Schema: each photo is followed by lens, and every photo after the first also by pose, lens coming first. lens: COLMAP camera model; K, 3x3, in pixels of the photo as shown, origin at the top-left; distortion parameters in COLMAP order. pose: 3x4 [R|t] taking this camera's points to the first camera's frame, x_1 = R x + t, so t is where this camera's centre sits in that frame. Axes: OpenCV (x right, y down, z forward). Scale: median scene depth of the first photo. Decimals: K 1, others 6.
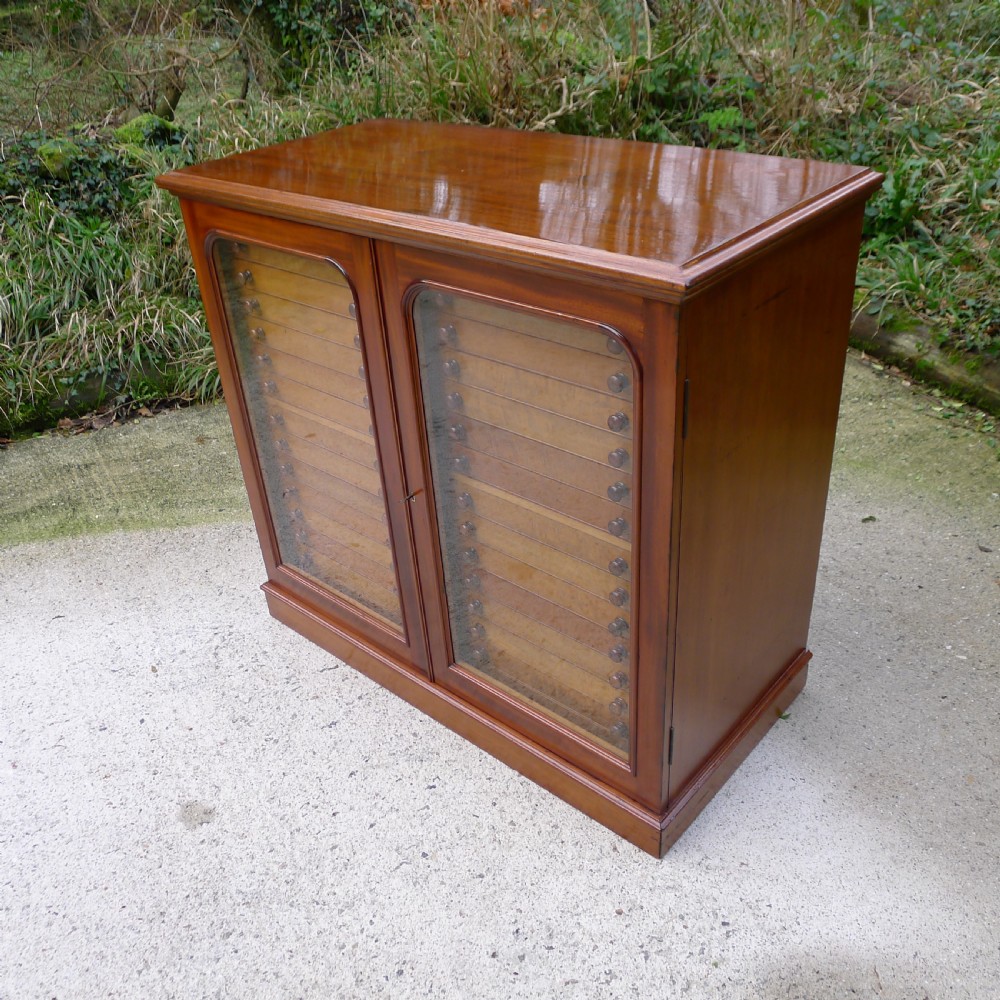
lens RADIAL K [[943.8, 0, 495.2], [0, 943.8, 495.7], [0, 0, 1]] dist [-0.046398, 0.000000]
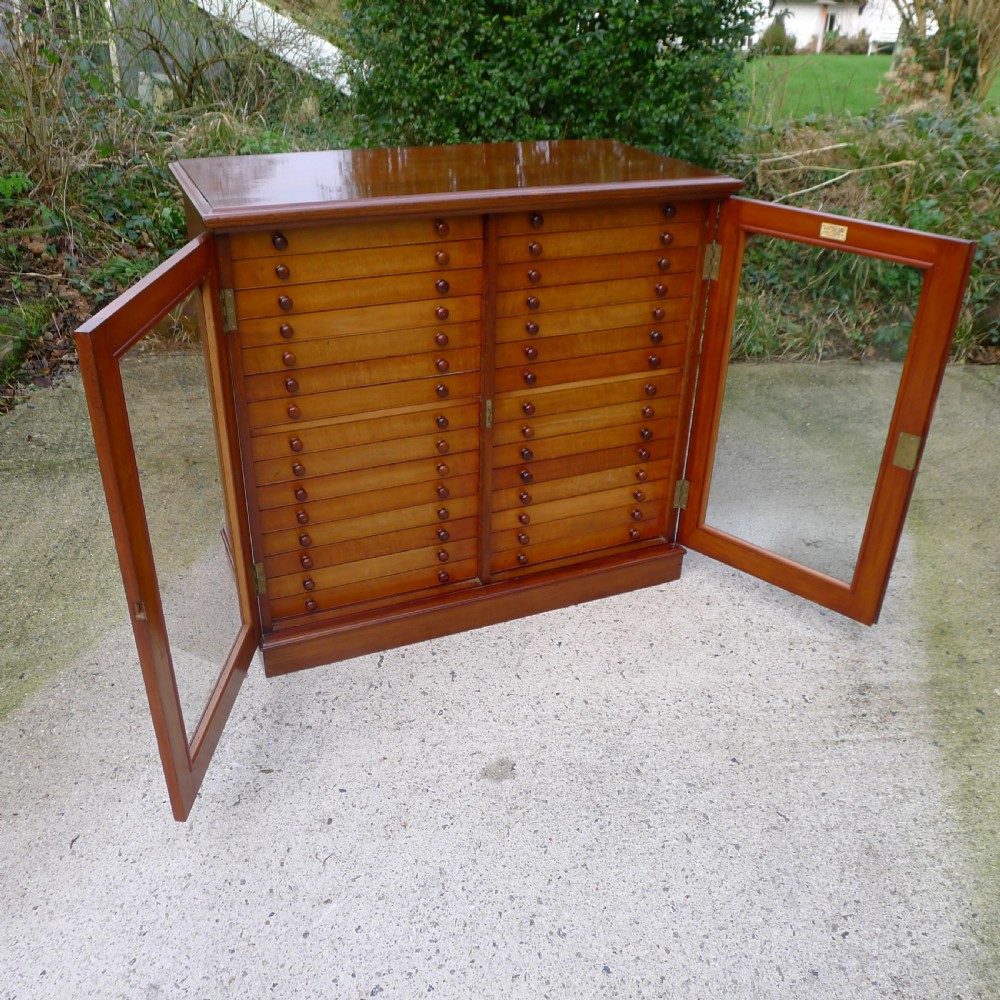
lens RADIAL K [[943.8, 0, 496.5], [0, 943.8, 493.8], [0, 0, 1]] dist [-0.046398, 0.000000]
pose [[0.419927, -0.368303, 0.829466, -0.609289], [0.432593, 0.884676, 0.173812, -0.071455], [-0.797824, 0.285833, 0.530825, 0.187892]]
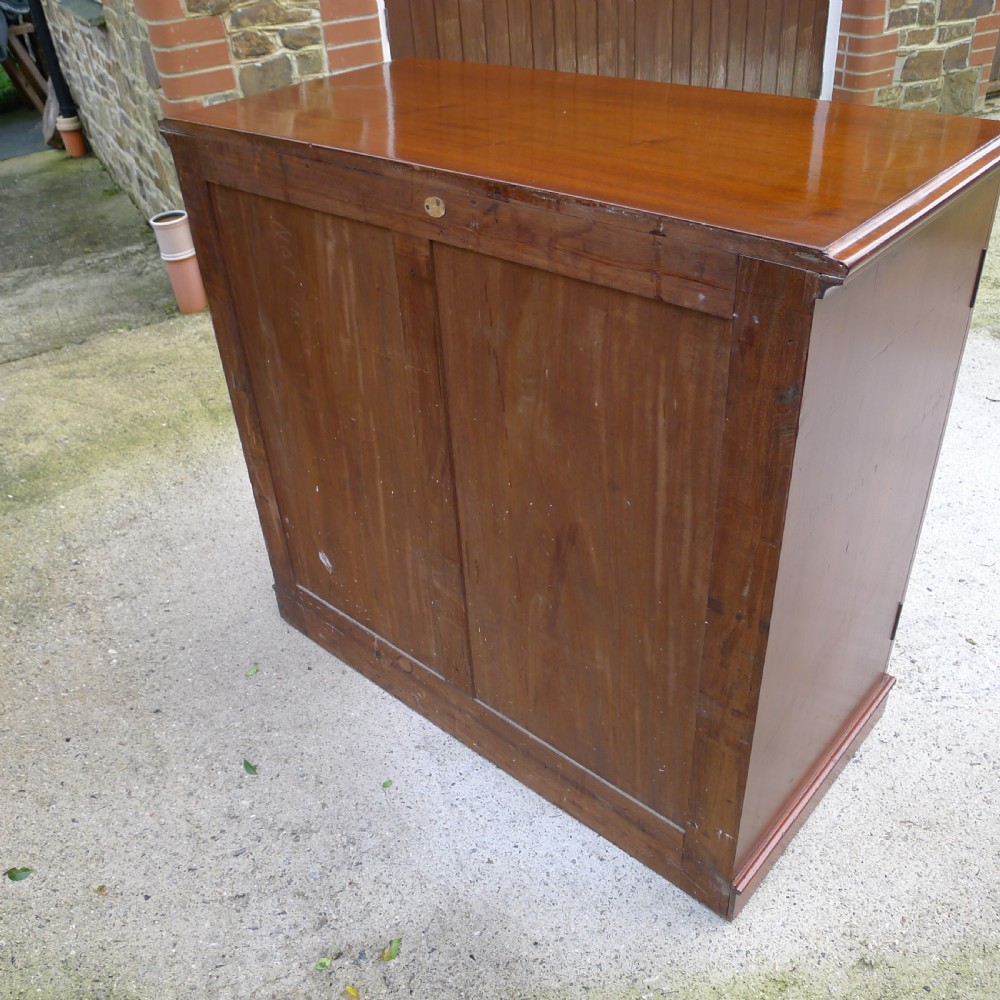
lens RADIAL K [[943.8, 0, 486.7], [0, 943.8, 498.2], [0, 0, 1]] dist [-0.046398, 0.000000]
pose [[-0.991109, 0.100623, 0.087056, -0.002299], [0.120208, 0.396660, 0.910061, -0.479234], [0.057042, 0.912434, -0.405229, 0.805003]]
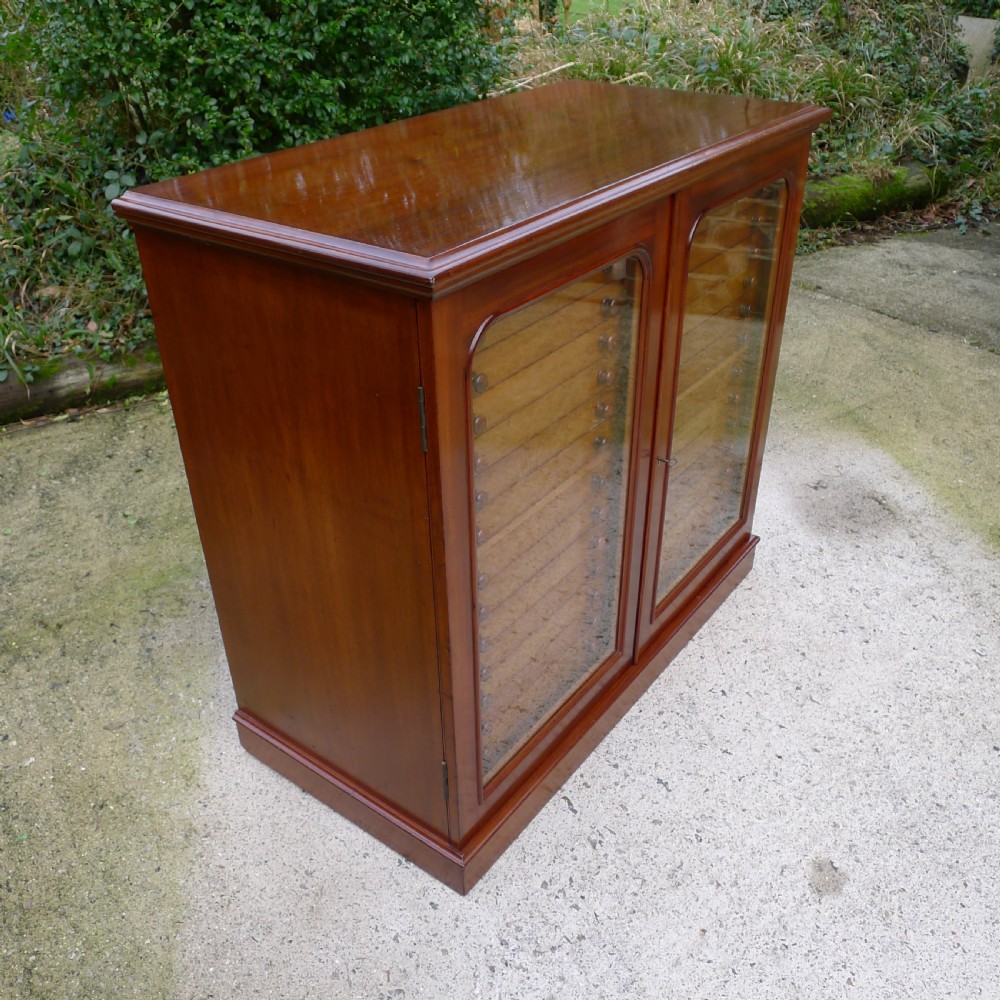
lens RADIAL K [[943.8, 0, 490.5], [0, 943.8, 502.5], [0, 0, 1]] dist [-0.046398, 0.000000]
pose [[-0.076317, -0.472096, 0.878237, -0.494287], [0.543759, 0.718594, 0.433531, -0.252450], [-0.835764, 0.510635, 0.201865, 0.503068]]
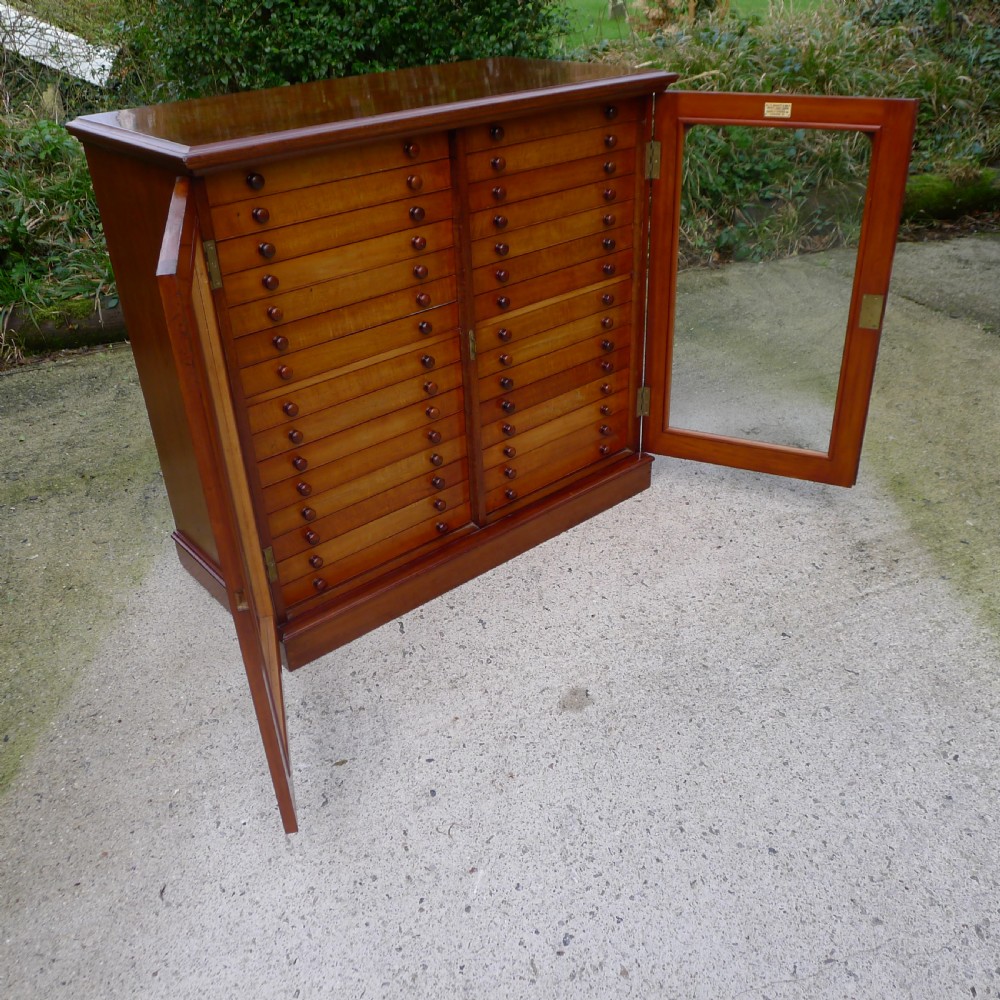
lens RADIAL K [[943.8, 0, 497.4], [0, 943.8, 492.7], [0, 0, 1]] dist [-0.046398, 0.000000]
pose [[0.144614, -0.445918, 0.883314, -0.640514], [0.546090, 0.780403, 0.304561, -0.114020], [-0.825150, 0.438325, 0.356368, 0.330919]]
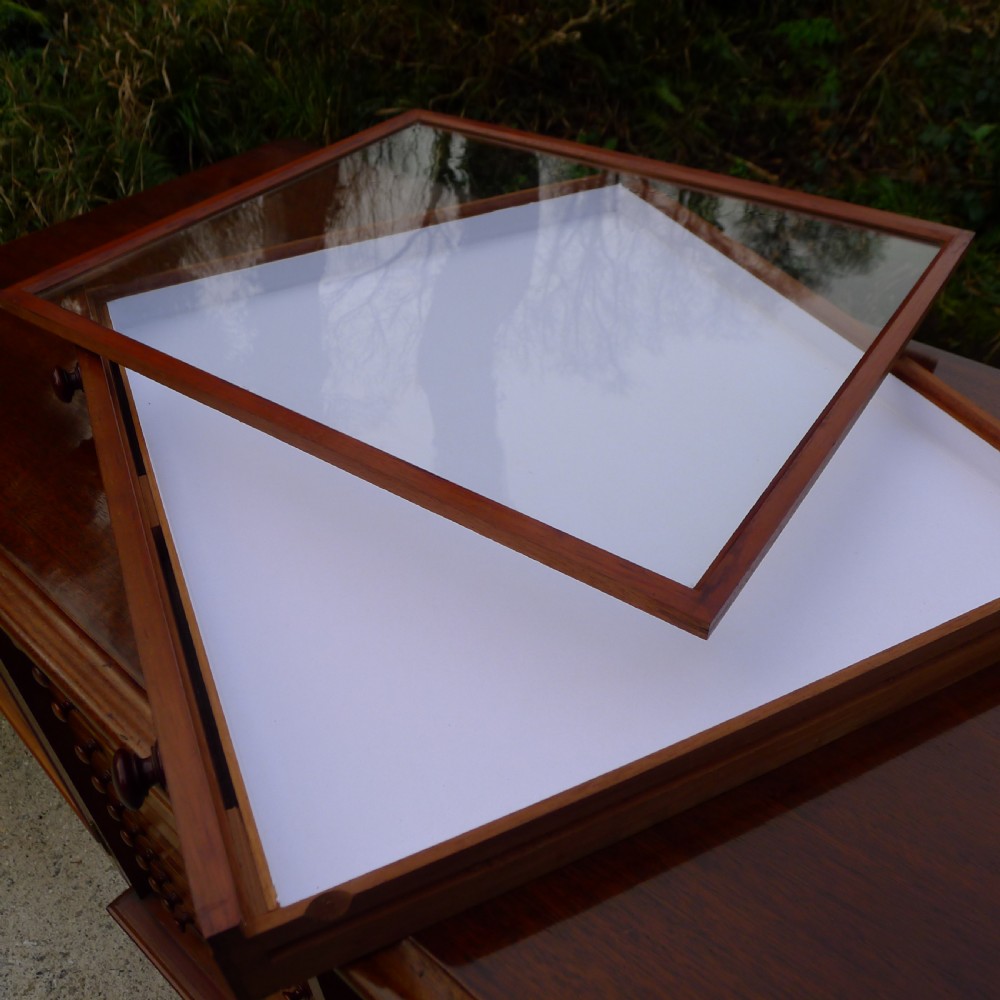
lens RADIAL K [[943.8, 0, 498.9], [0, 943.8, 497.8], [0, 0, 1]] dist [-0.046398, 0.000000]
pose [[0.999255, 0.023814, 0.030373, -0.012553], [-0.028091, 0.988405, 0.149217, -0.186238], [-0.026467, -0.149959, 0.988338, 0.302353]]
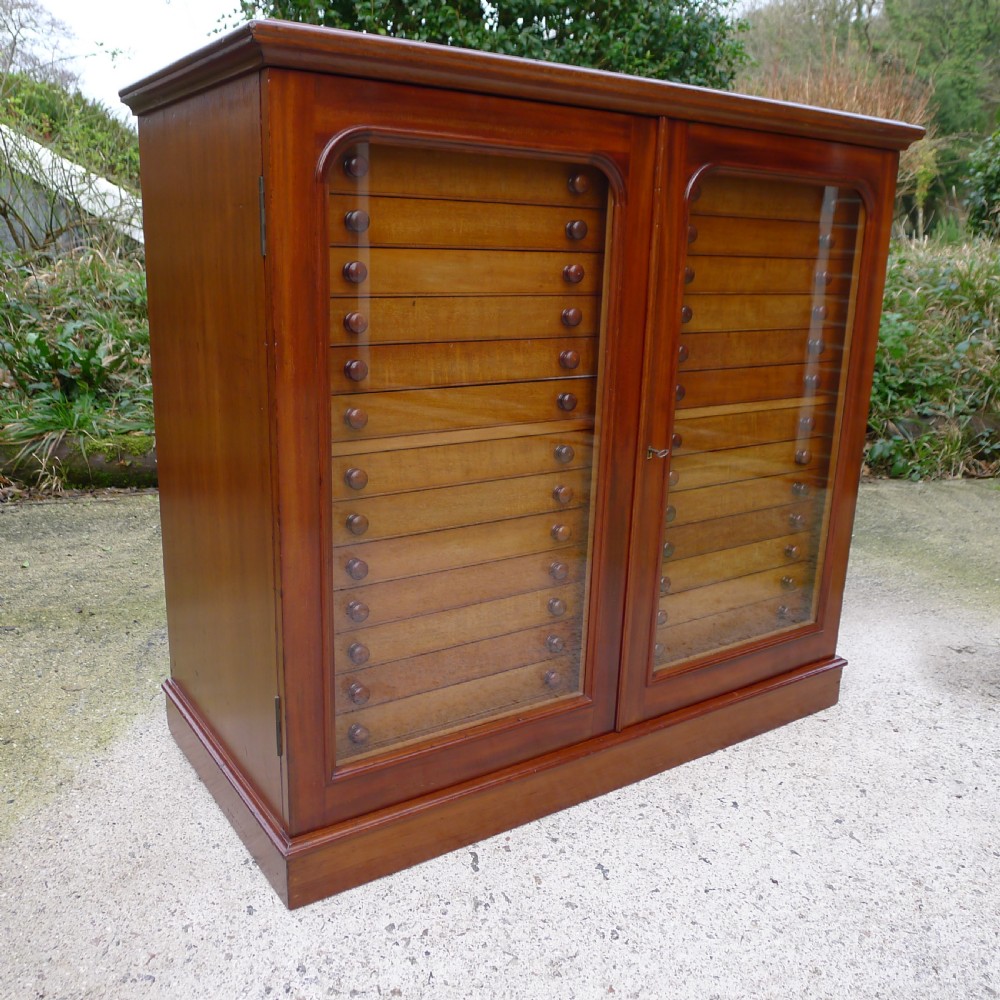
lens RADIAL K [[943.8, 0, 495.5], [0, 943.8, 498.5], [0, 0, 1]] dist [-0.046398, 0.000000]
pose [[0.247263, -0.179708, 0.952138, -0.476240], [0.469011, 0.882061, 0.044684, -0.033367], [-0.847874, 0.435514, 0.302386, 0.457350]]
